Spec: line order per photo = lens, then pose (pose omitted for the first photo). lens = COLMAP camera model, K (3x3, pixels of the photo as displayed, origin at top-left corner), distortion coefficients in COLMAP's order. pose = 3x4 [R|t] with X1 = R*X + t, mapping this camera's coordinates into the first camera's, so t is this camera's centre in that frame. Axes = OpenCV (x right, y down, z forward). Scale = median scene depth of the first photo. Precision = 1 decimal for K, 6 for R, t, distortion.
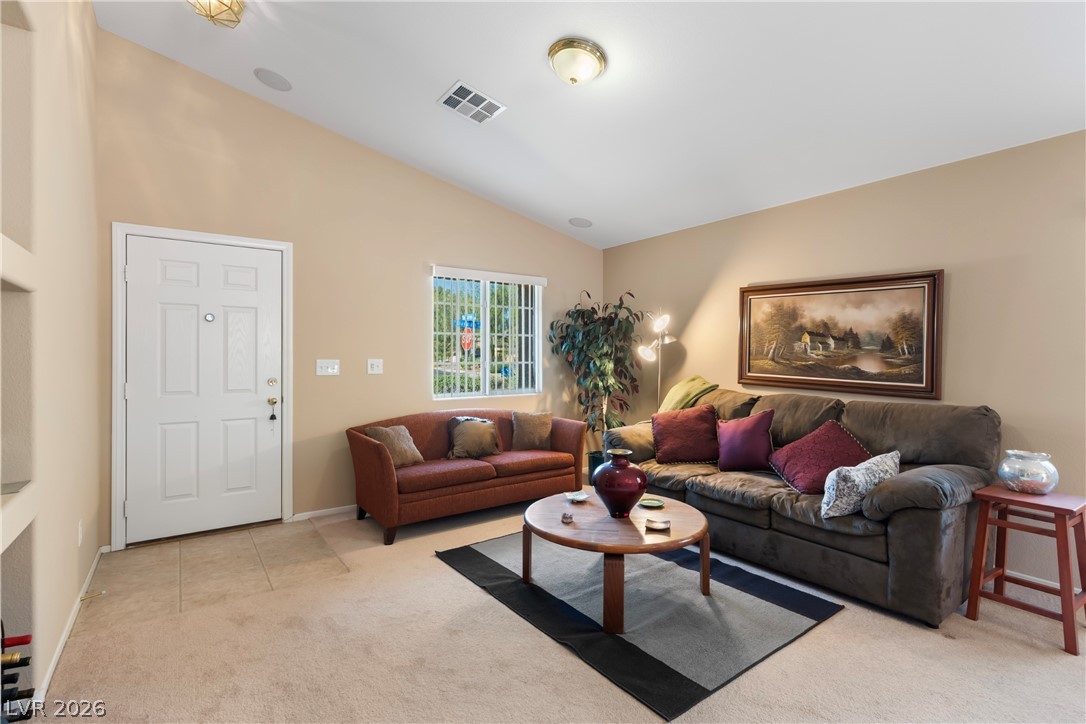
lens RADIAL K [[516.9, 0, 544.4], [0, 516.9, 357.6], [0, 0, 1]] dist [0.000155, 0.000815]
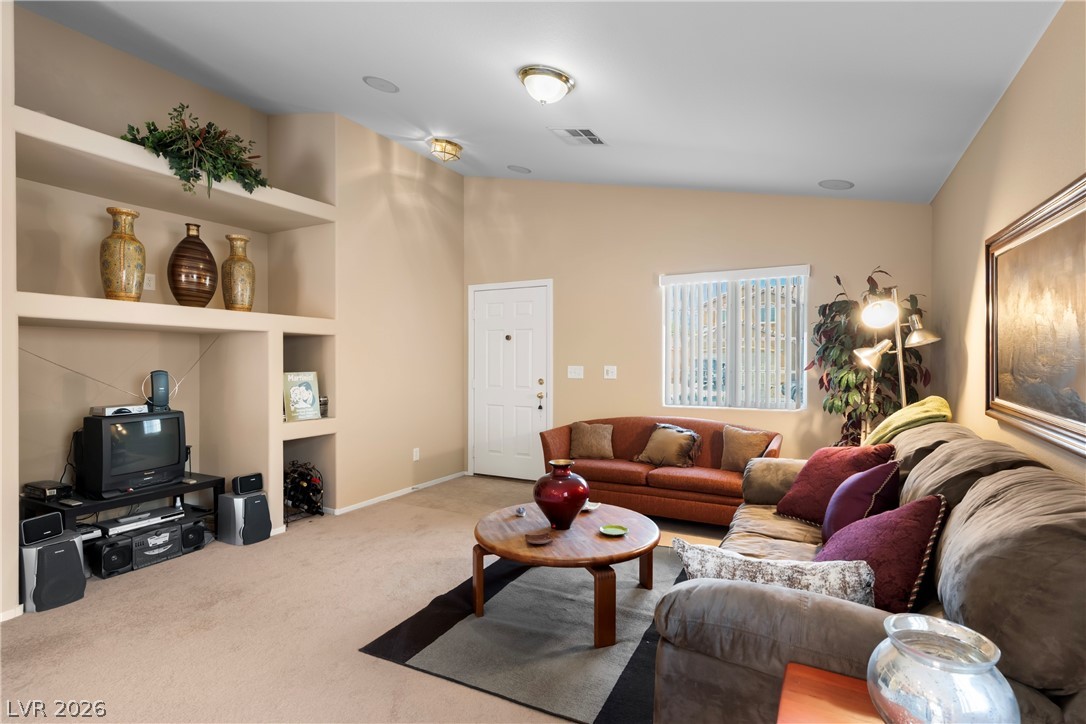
lens RADIAL K [[526.5, 0, 545.6], [0, 526.5, 366.0], [0, 0, 1]] dist [-0.000969, 0.000035]
pose [[0.446815, 0.007459, -0.894596, 0.763604], [-0.004740, 0.999971, 0.005970, -0.003893], [0.894614, 0.001573, 0.446837, 0.394526]]
